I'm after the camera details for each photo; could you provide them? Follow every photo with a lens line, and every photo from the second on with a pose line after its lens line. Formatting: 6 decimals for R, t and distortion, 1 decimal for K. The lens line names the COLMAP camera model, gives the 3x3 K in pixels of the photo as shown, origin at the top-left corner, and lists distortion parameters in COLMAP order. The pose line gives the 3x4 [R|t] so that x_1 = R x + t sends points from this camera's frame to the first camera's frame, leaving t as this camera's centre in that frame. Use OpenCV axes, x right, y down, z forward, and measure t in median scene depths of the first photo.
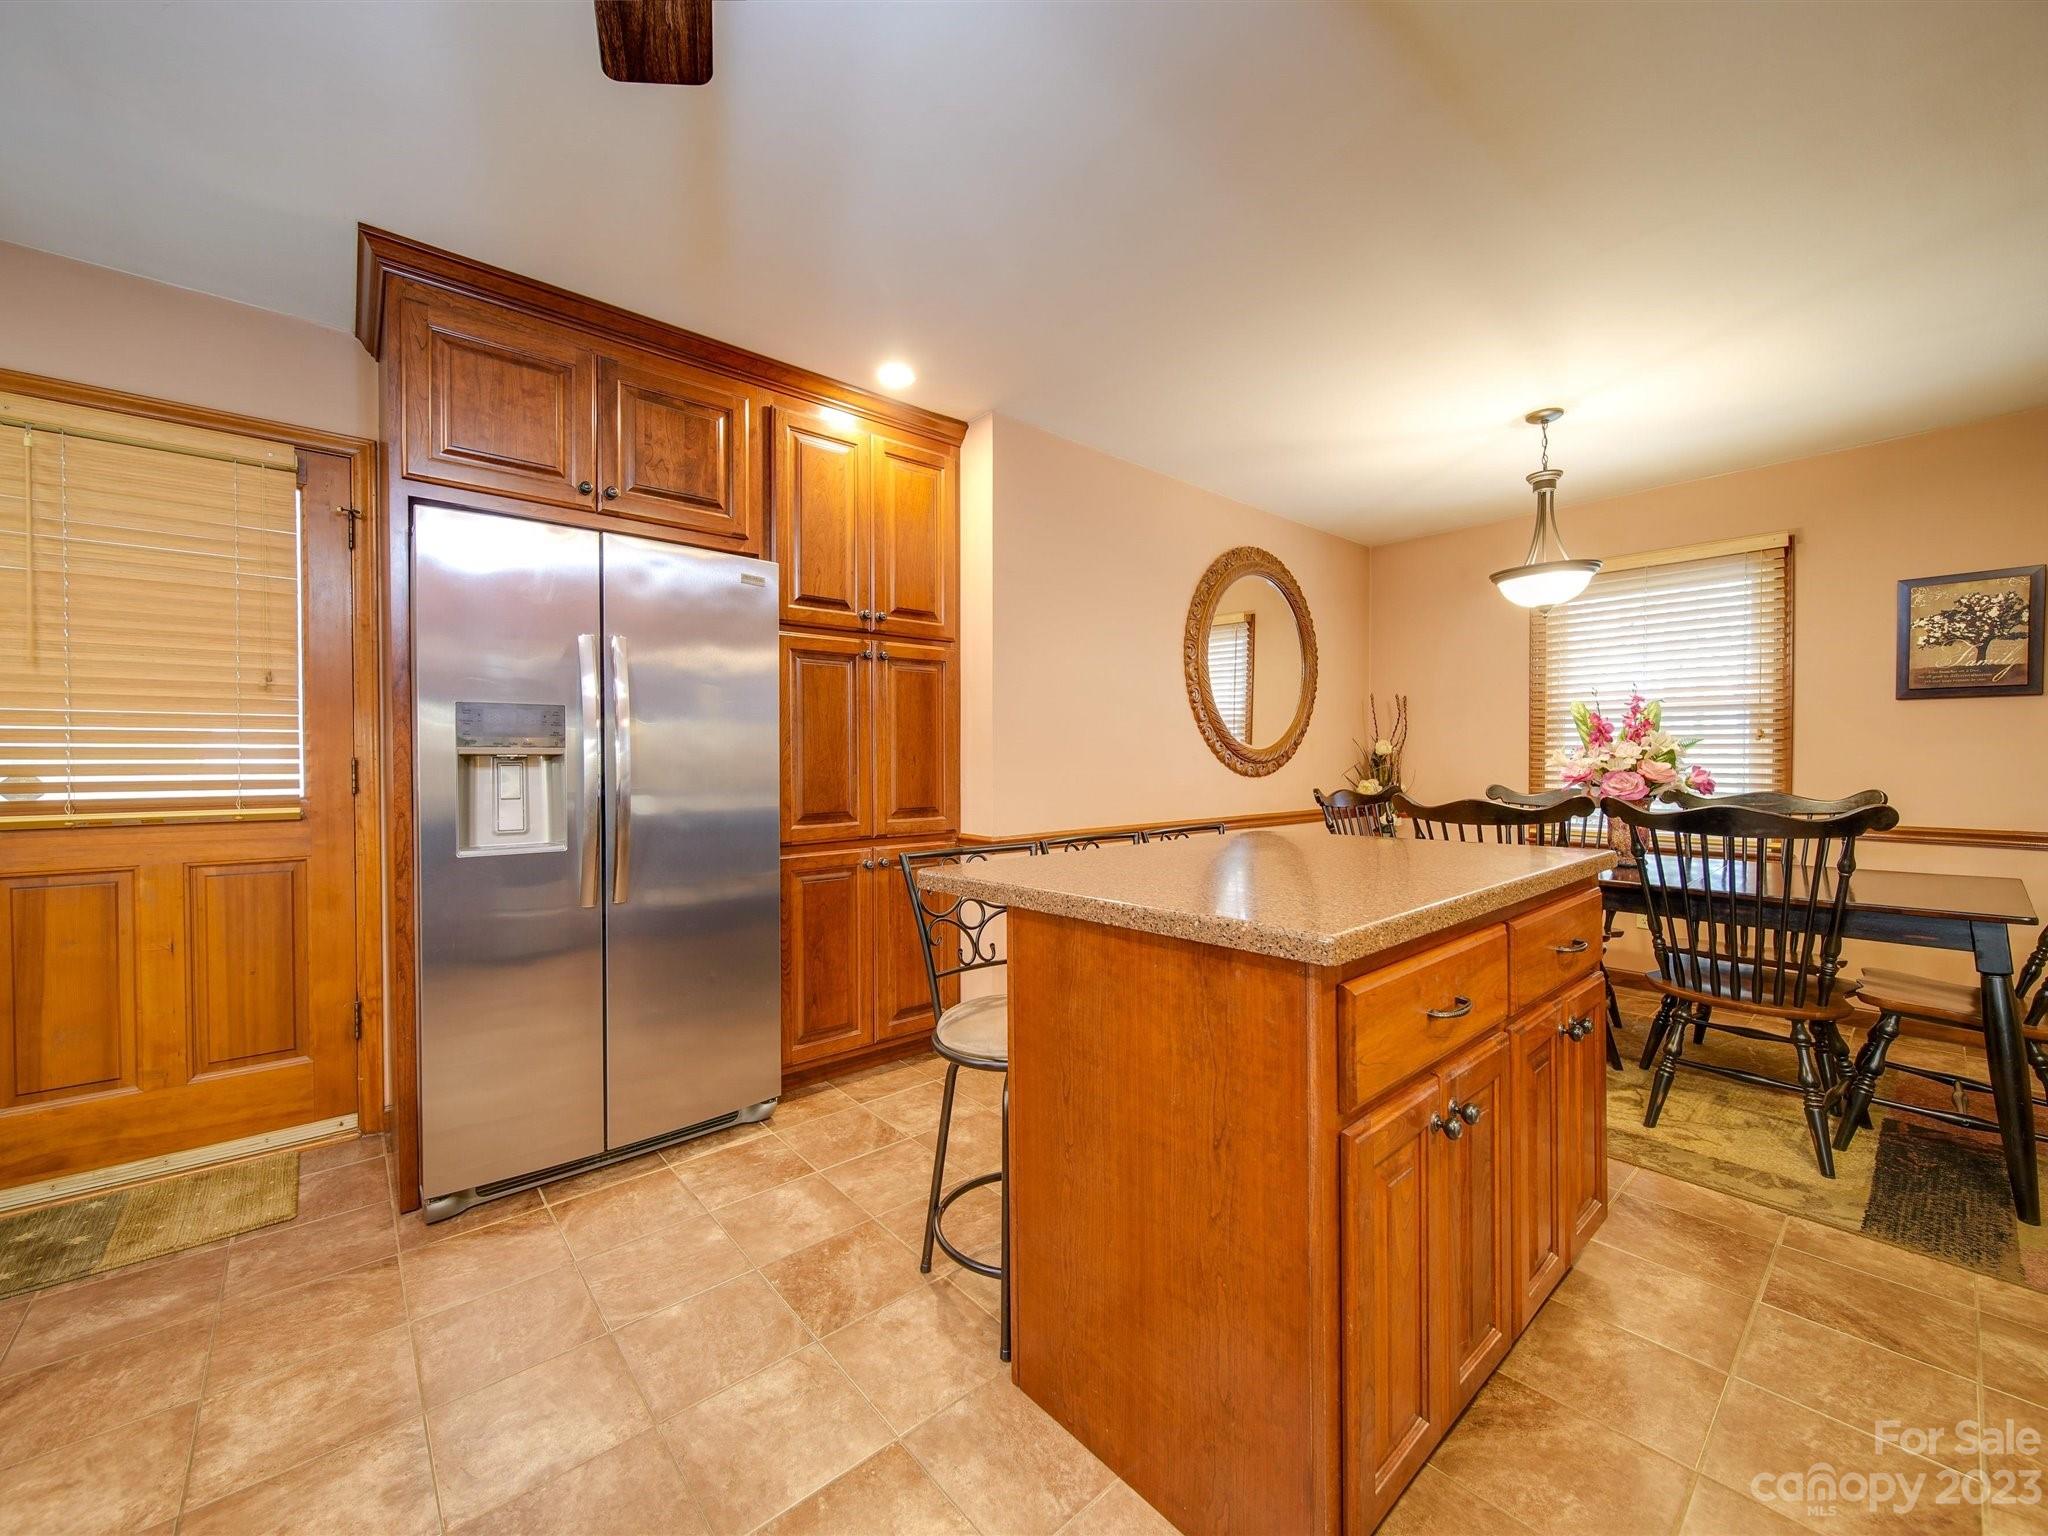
lens RADIAL K [[806.7, 0, 1029.0], [0, 806.7, 765.9], [0, 0, 1]] dist [0.001142, -0.001904]
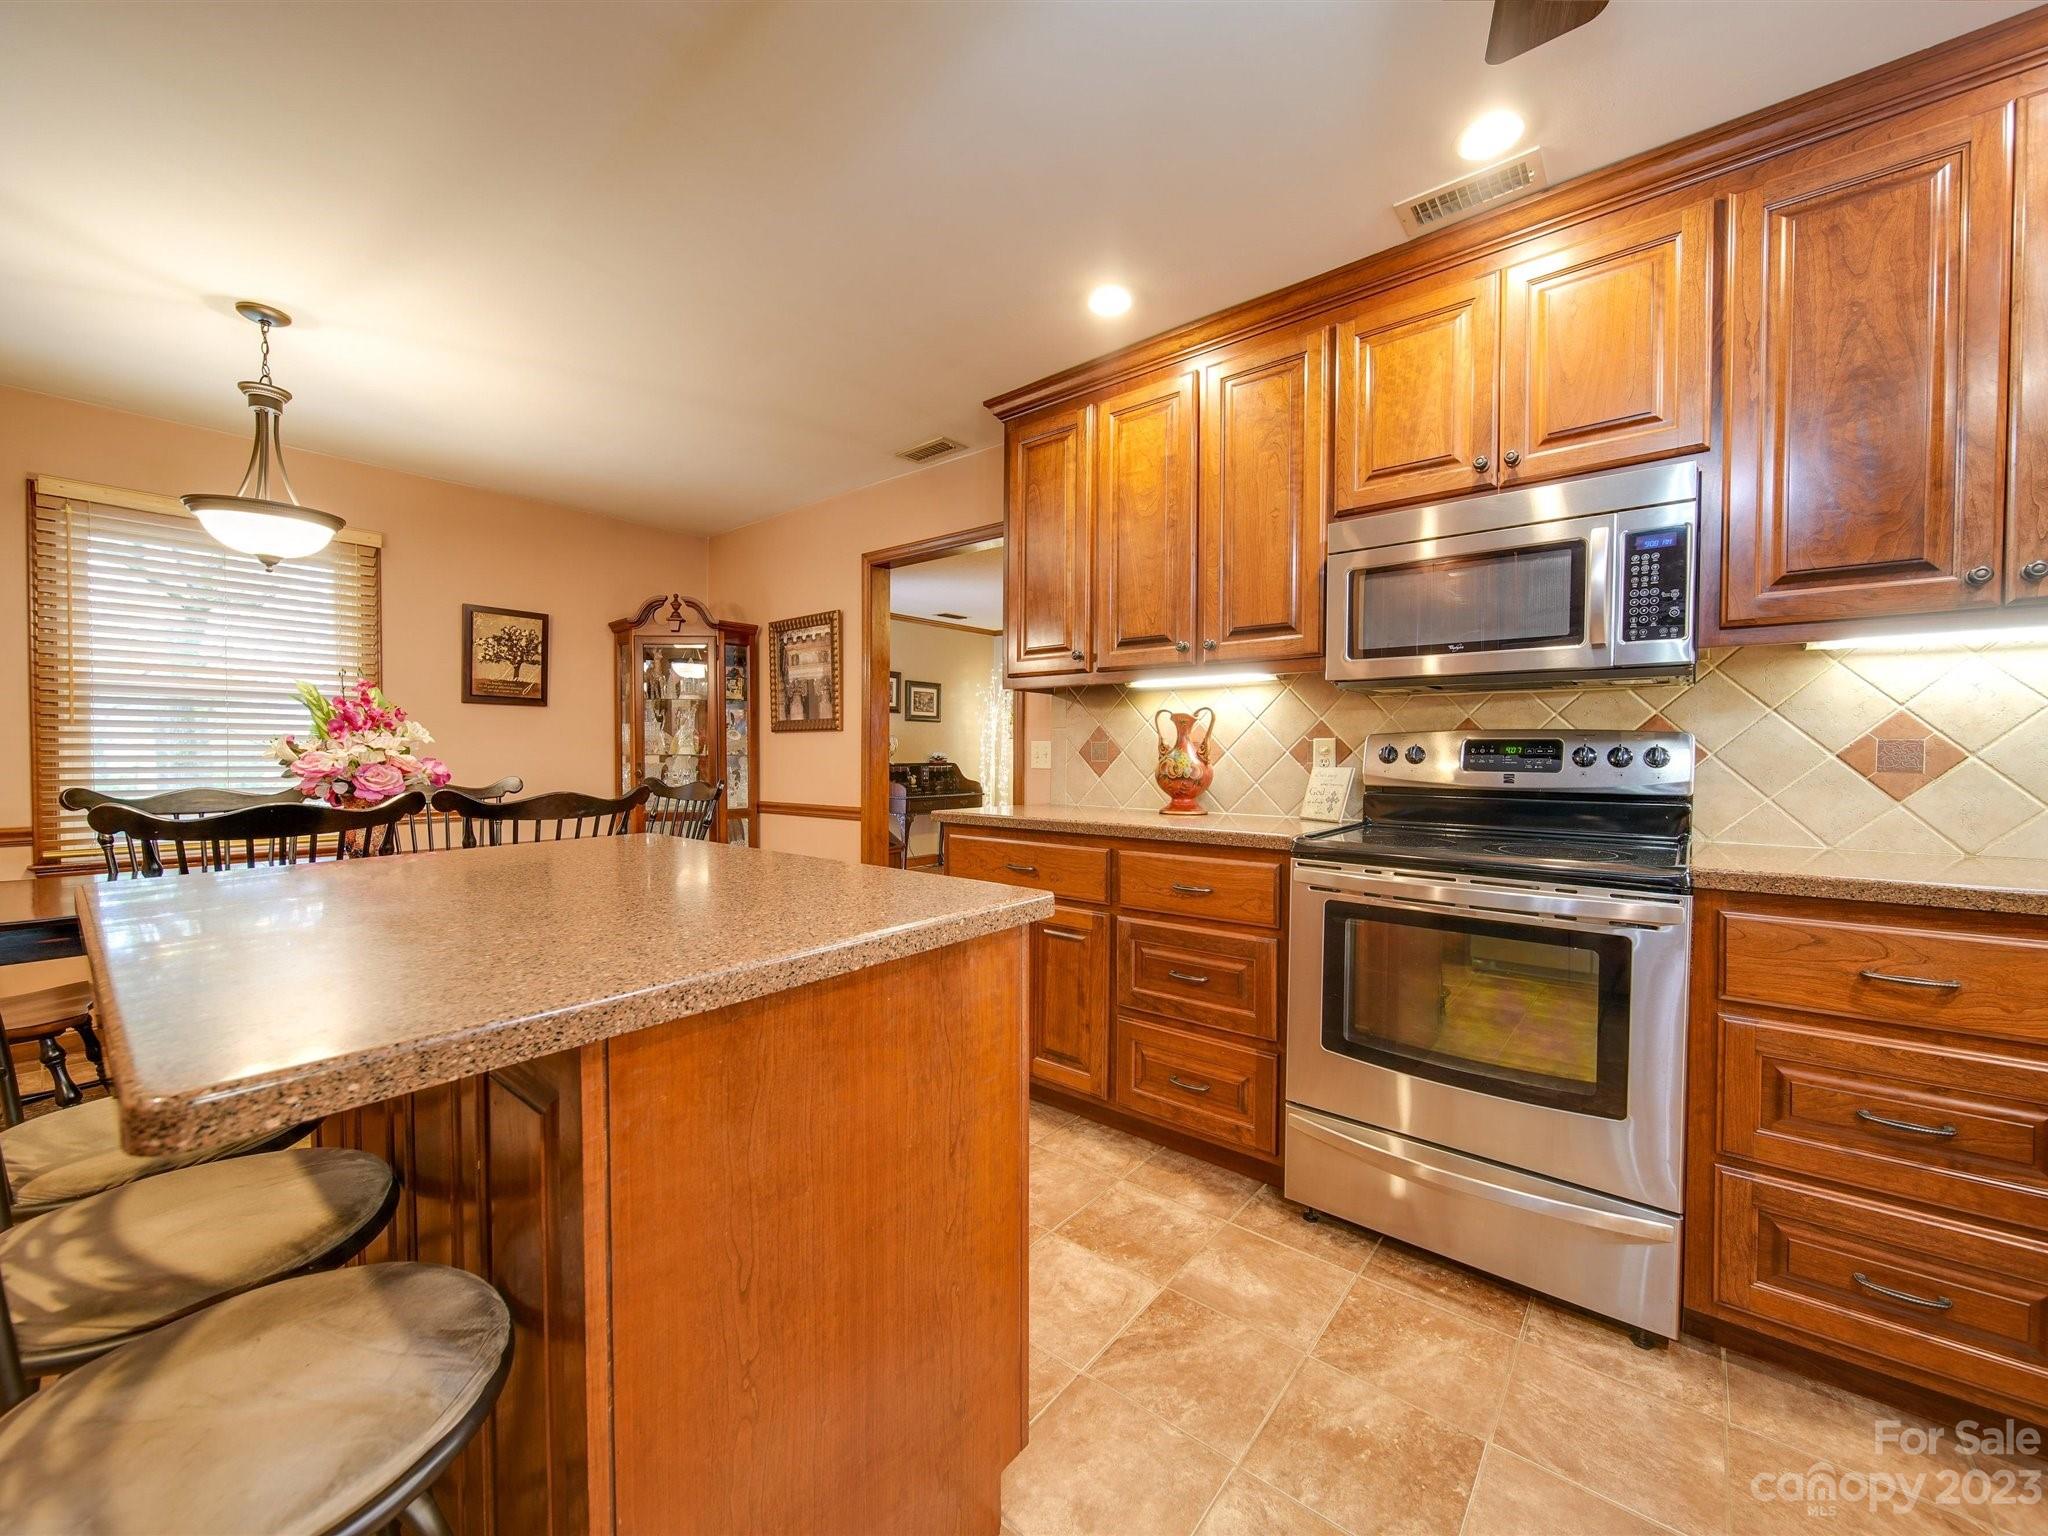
lens RADIAL K [[806.7, 0, 1034.3], [0, 806.7, 767.6], [0, 0, 1]] dist [0.001142, -0.001904]
pose [[-0.169957, -0.016591, 0.985312, -0.266031], [0.009730, 0.999781, 0.018513, -0.000006], [-0.985403, 0.012734, -0.169758, 0.394848]]
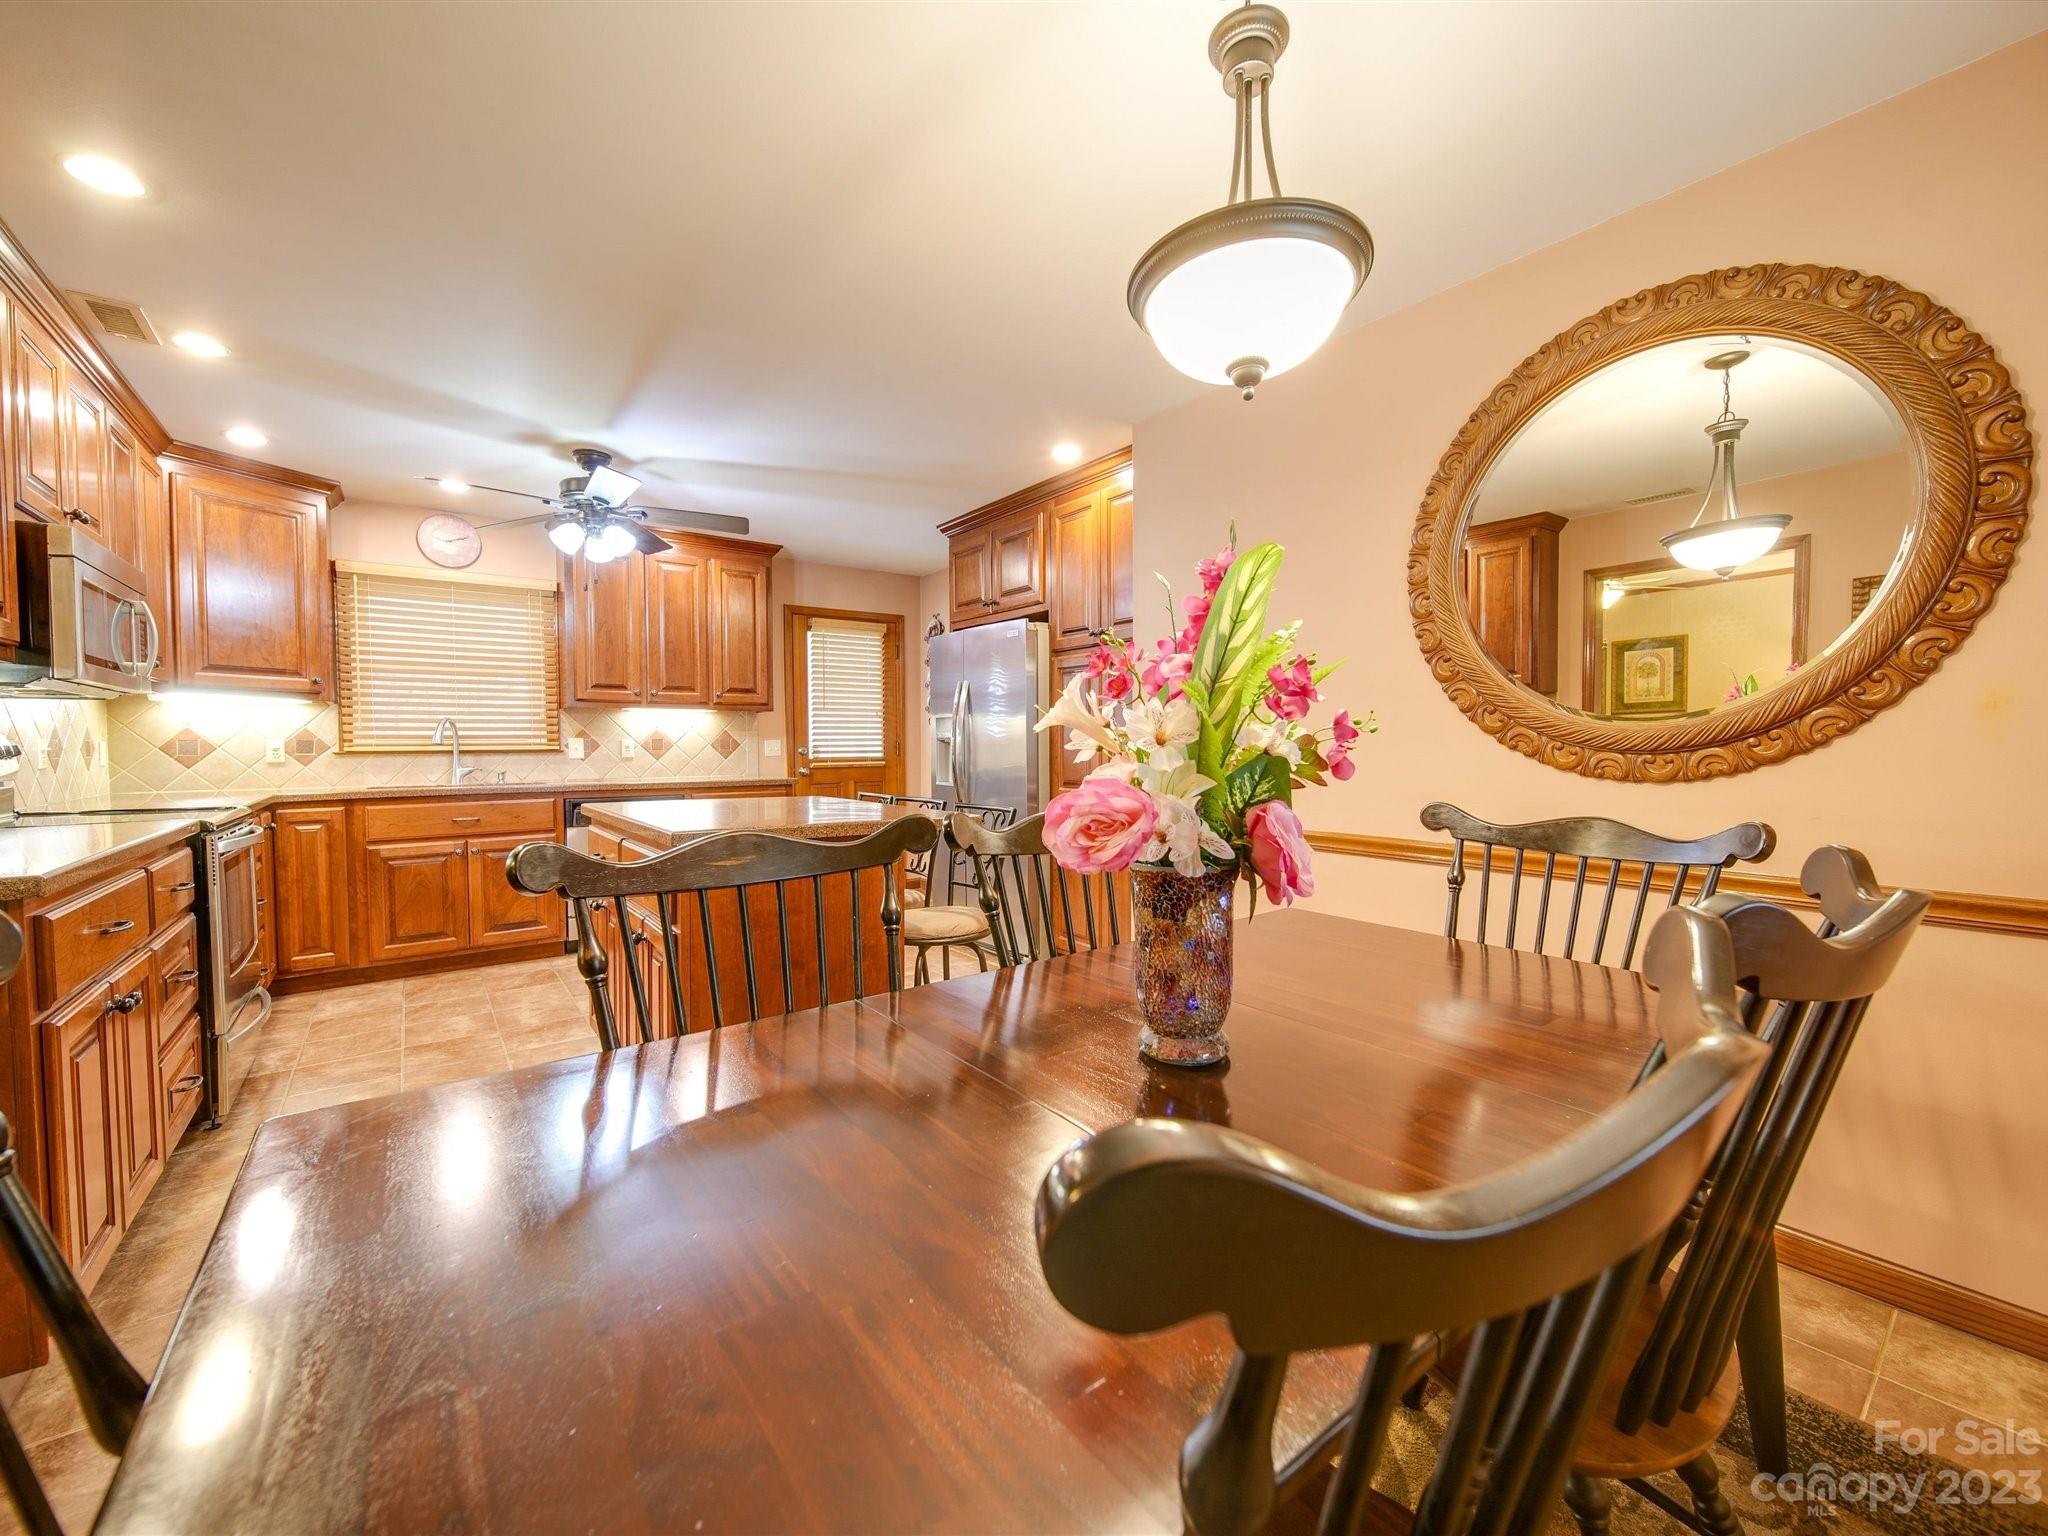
lens RADIAL K [[806.7, 0, 1031.8], [0, 806.7, 765.2], [0, 0, 1]] dist [0.001142, -0.001904]
pose [[-0.055804, 0.031707, -0.997938, 1.051725], [-0.006704, 0.999461, 0.032130, -0.012150], [0.998419, 0.008483, -0.055561, 0.911762]]
